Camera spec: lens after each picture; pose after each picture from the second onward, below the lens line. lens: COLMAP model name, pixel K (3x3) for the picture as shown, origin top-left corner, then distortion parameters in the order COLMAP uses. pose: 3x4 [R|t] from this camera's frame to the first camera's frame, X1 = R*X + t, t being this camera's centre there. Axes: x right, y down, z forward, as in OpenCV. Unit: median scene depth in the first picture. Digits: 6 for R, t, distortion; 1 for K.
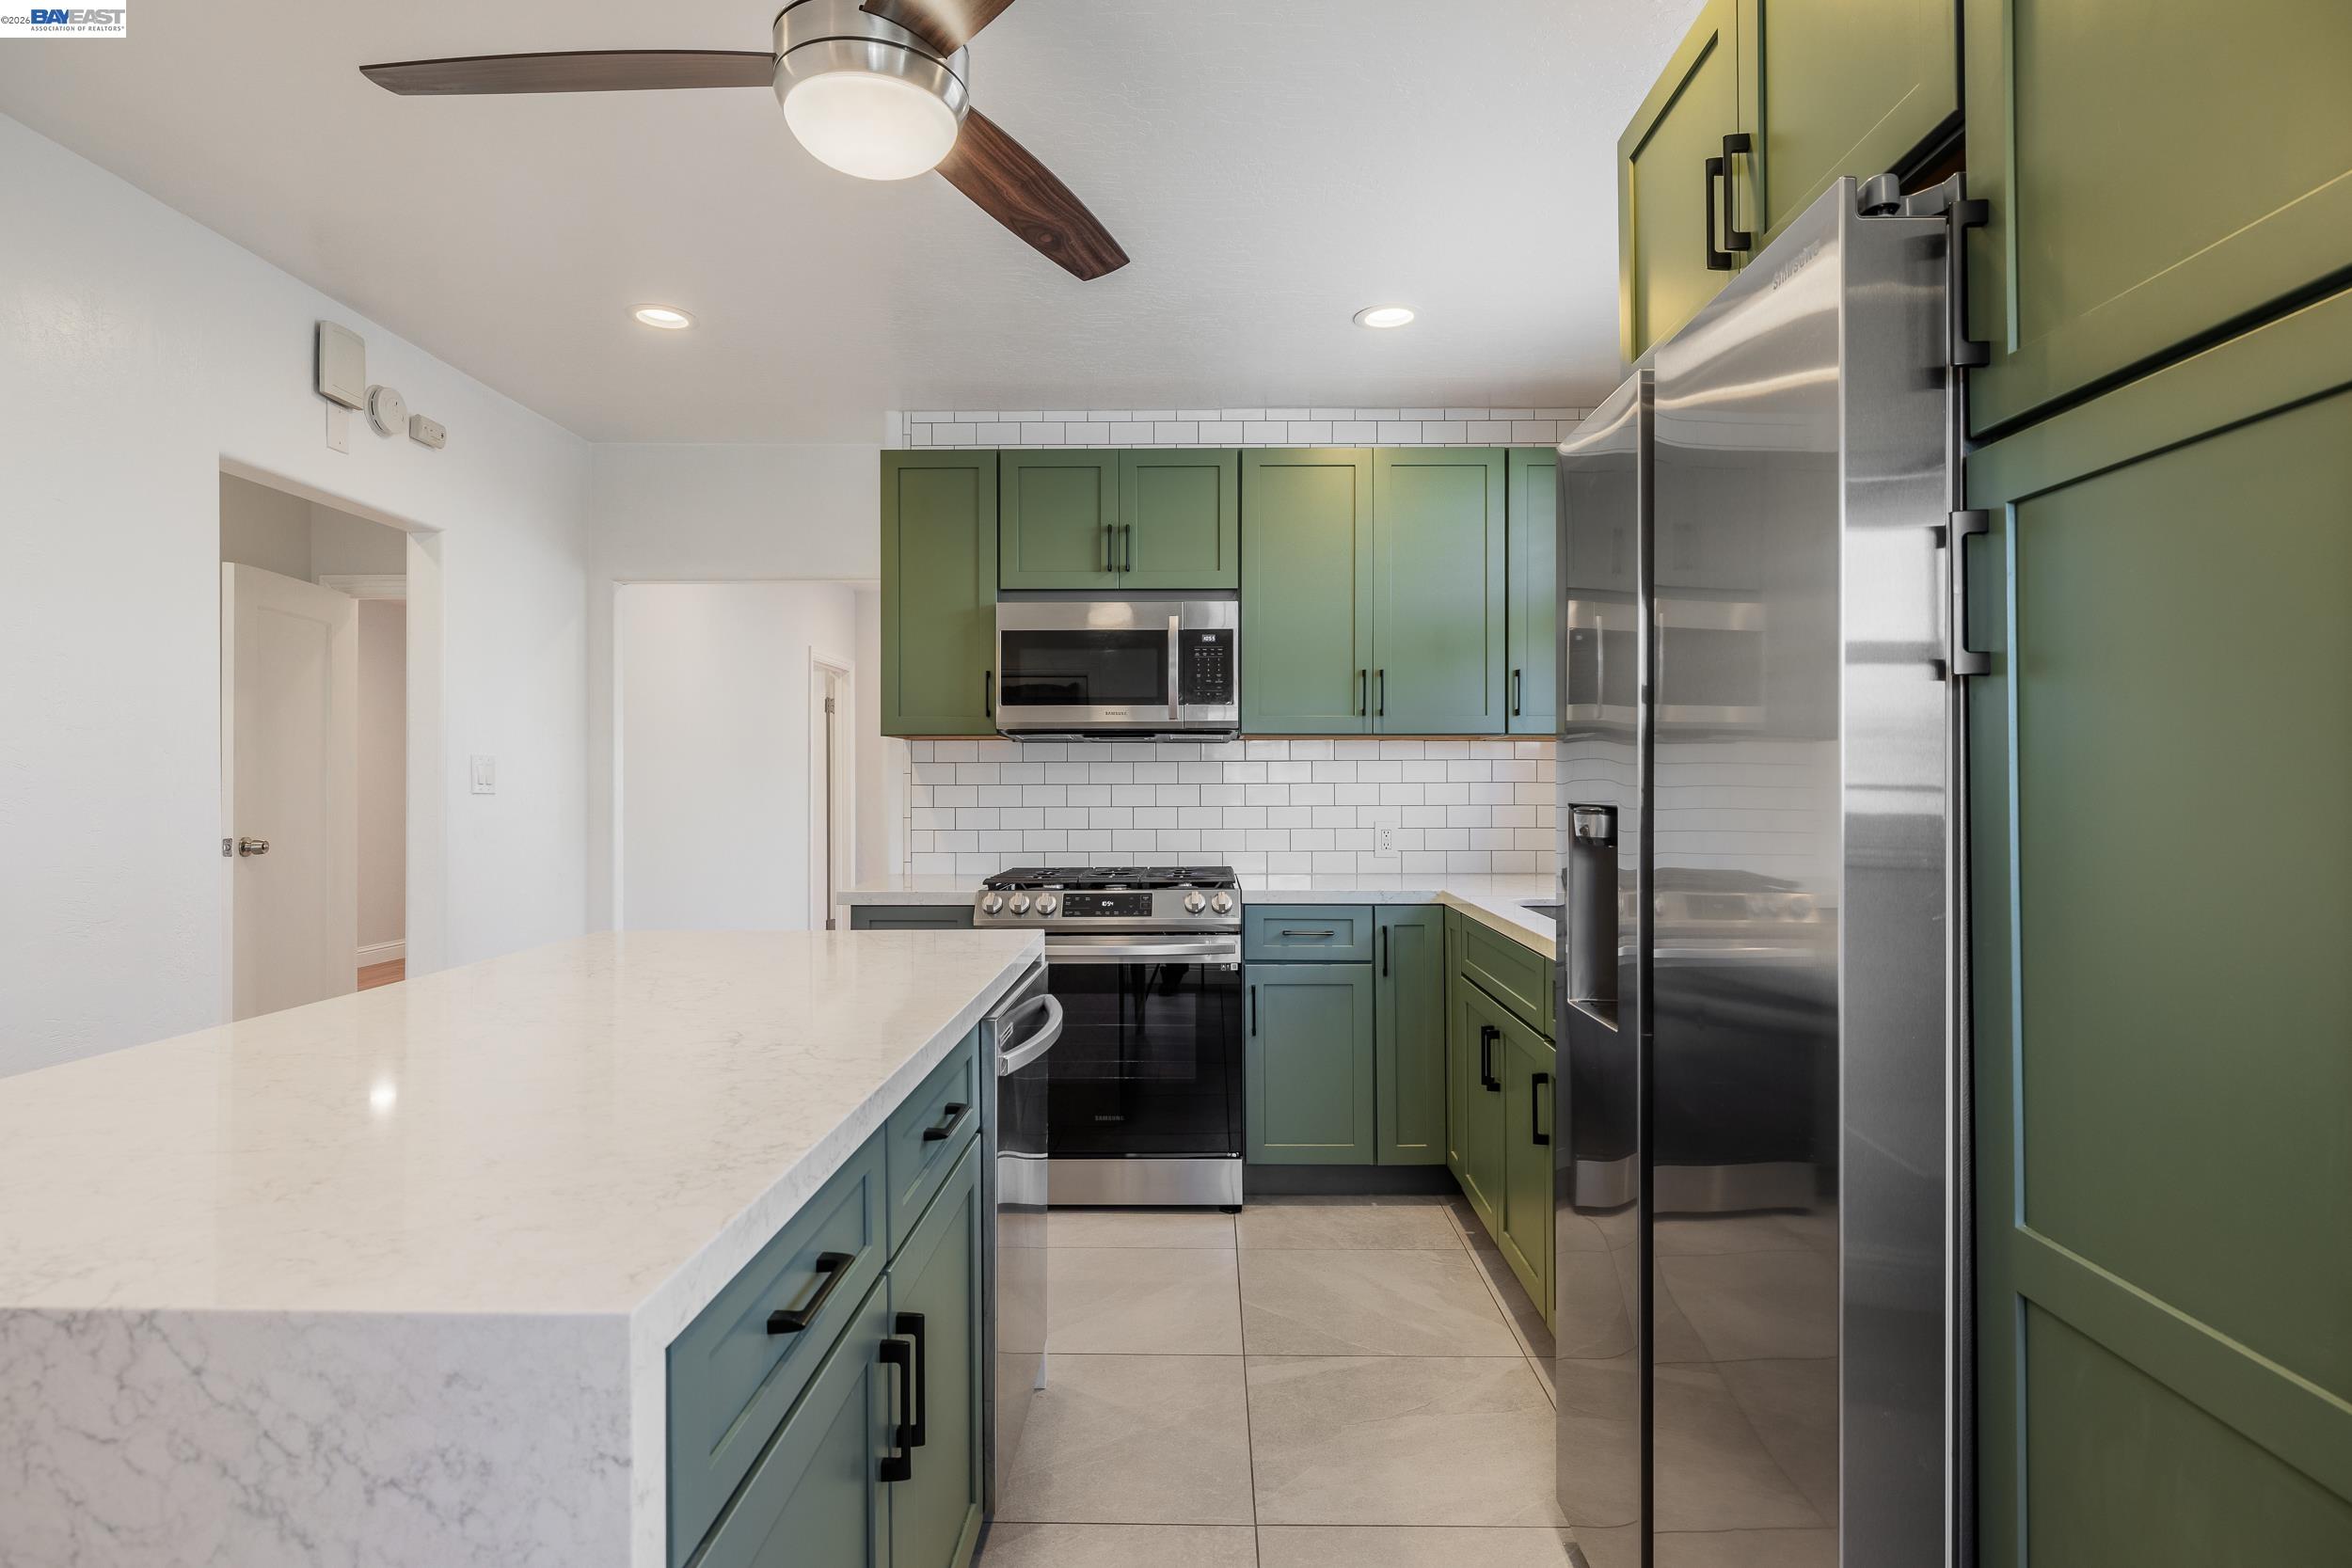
lens RADIAL K [[1231.3, 0, 1176.3], [0, 1231.3, 781.9], [0, 0, 1]] dist [-0.000845, 0.000875]
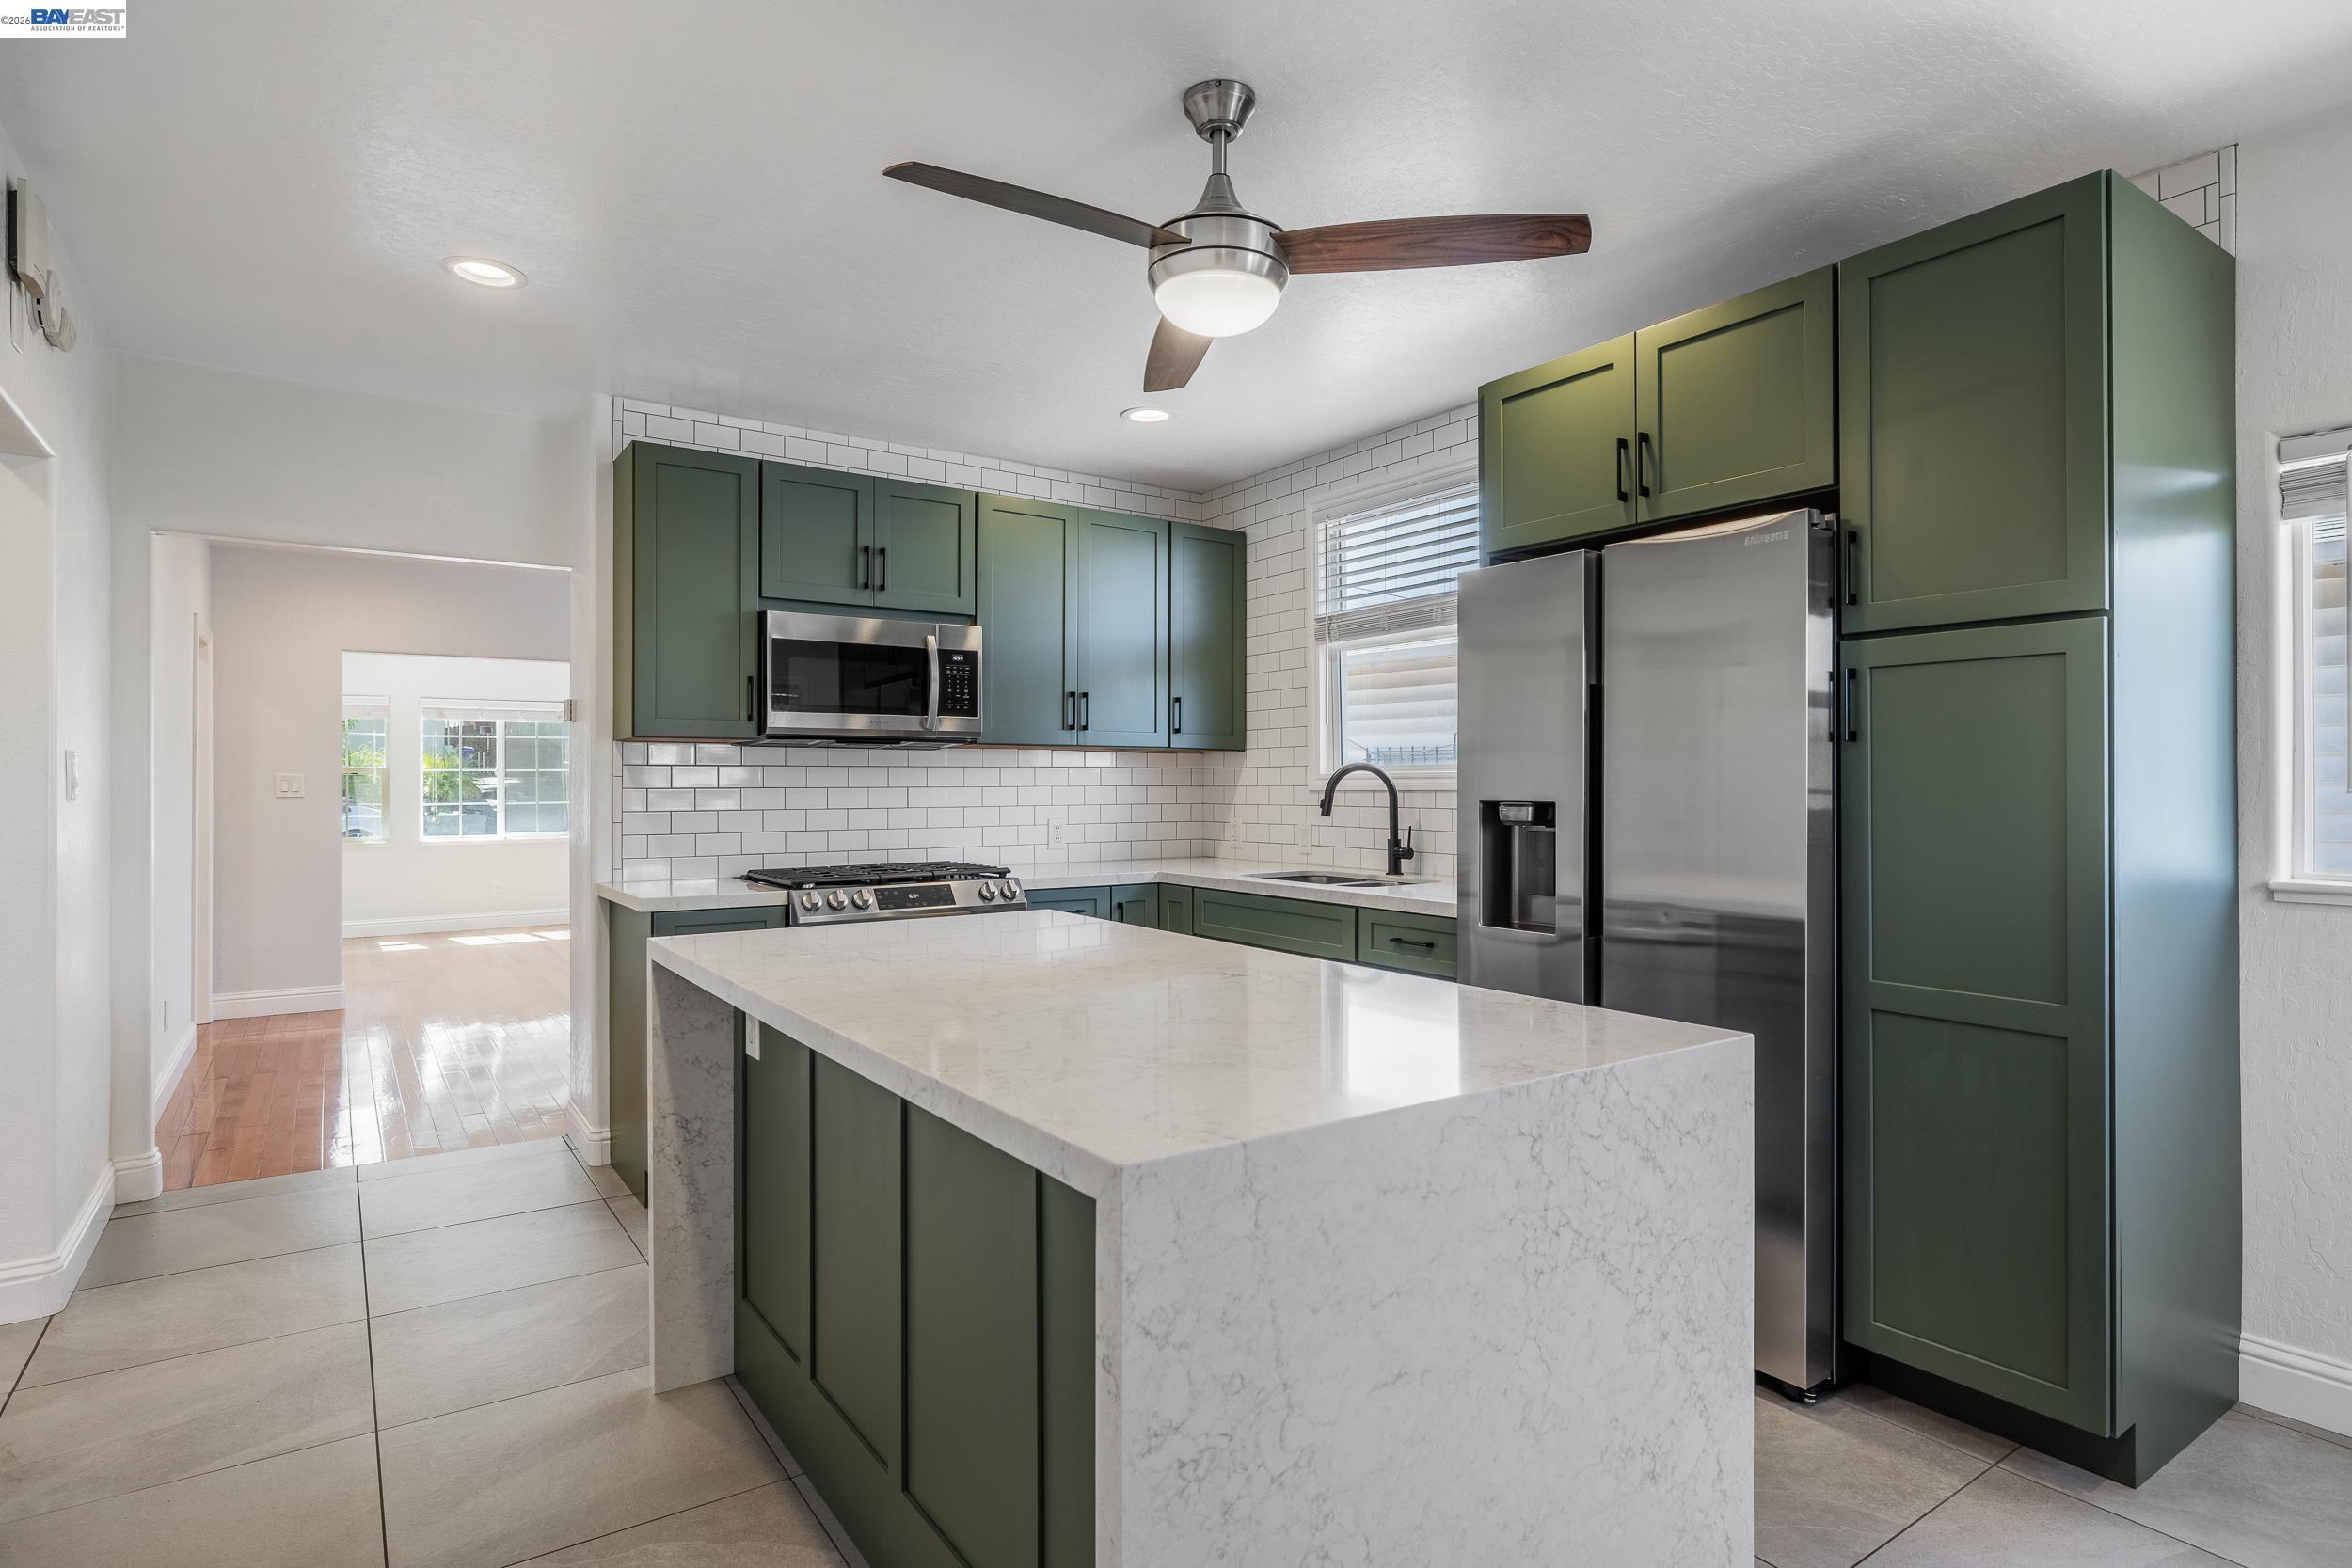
lens RADIAL K [[1231.3, 0, 1180.1], [0, 1231.3, 781.6], [0, 0, 1]] dist [-0.000845, 0.000875]
pose [[0.807773, 0.002134, 0.589490, -0.470269], [-0.001286, 0.999997, -0.001858, -0.001680], [-0.589493, 0.000743, 0.807773, -0.028970]]
